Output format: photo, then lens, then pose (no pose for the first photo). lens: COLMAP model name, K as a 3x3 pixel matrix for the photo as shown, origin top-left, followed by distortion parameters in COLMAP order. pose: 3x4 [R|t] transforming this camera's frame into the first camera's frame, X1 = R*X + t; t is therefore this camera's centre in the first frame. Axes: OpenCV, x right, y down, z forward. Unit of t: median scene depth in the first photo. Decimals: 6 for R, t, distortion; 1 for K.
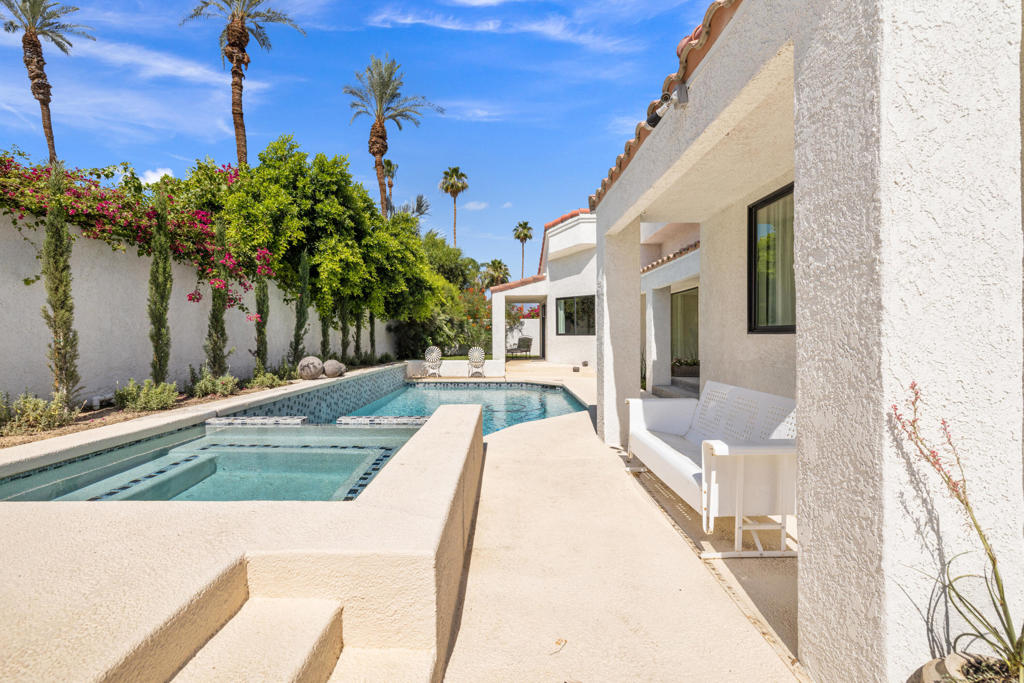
lens RADIAL K [[432.7, 0, 517.4], [0, 432.7, 341.4], [0, 0, 1]] dist [0.000032, 0.000077]
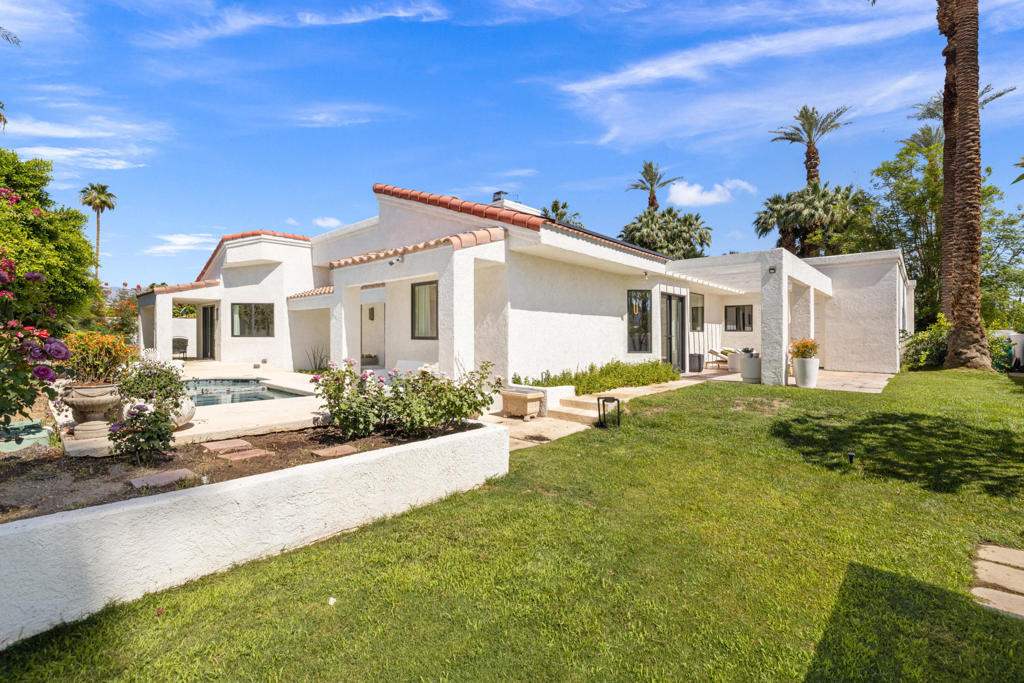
lens RADIAL K [[439.2, 0, 513.2], [0, 439.2, 340.1], [0, 0, 1]] dist [0.001313, 0.000441]
pose [[0.686190, -0.000009, 0.727422, -0.262343], [0.000971, 0.999999, -0.000903, -0.004489], [-0.727422, 0.001325, 0.686190, -0.328093]]
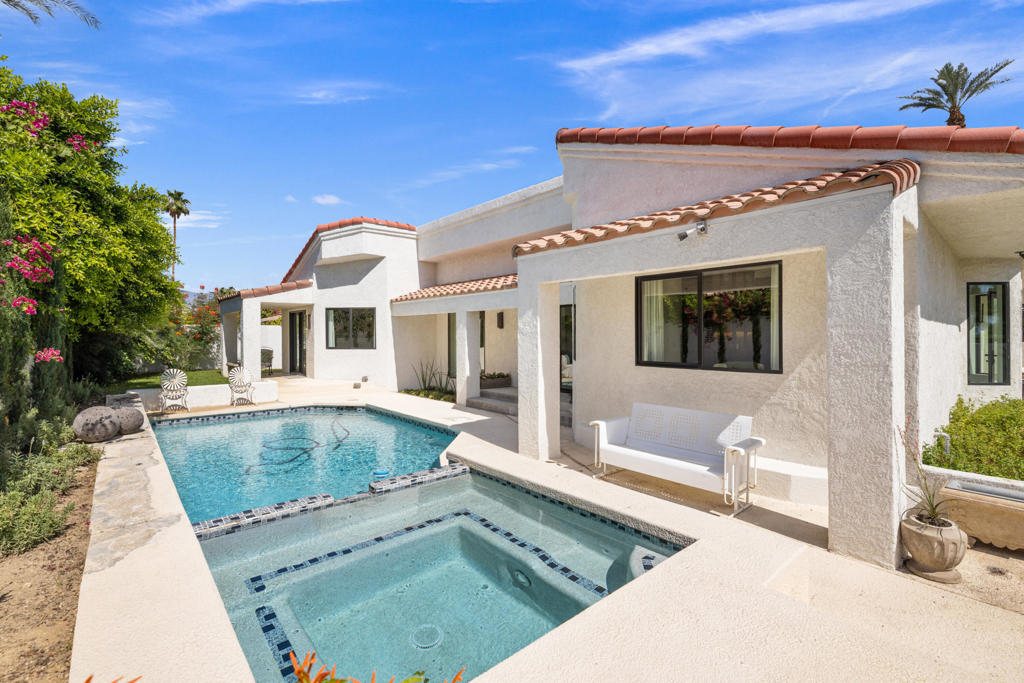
lens RADIAL K [[439.2, 0, 513.2], [0, 439.2, 340.1], [0, 0, 1]] dist [0.001313, 0.000441]
pose [[0.755125, -0.002550, 0.655575, -0.245993], [0.003468, 0.999994, -0.000105, -0.034993], [-0.655571, 0.002353, 0.755130, 0.053612]]
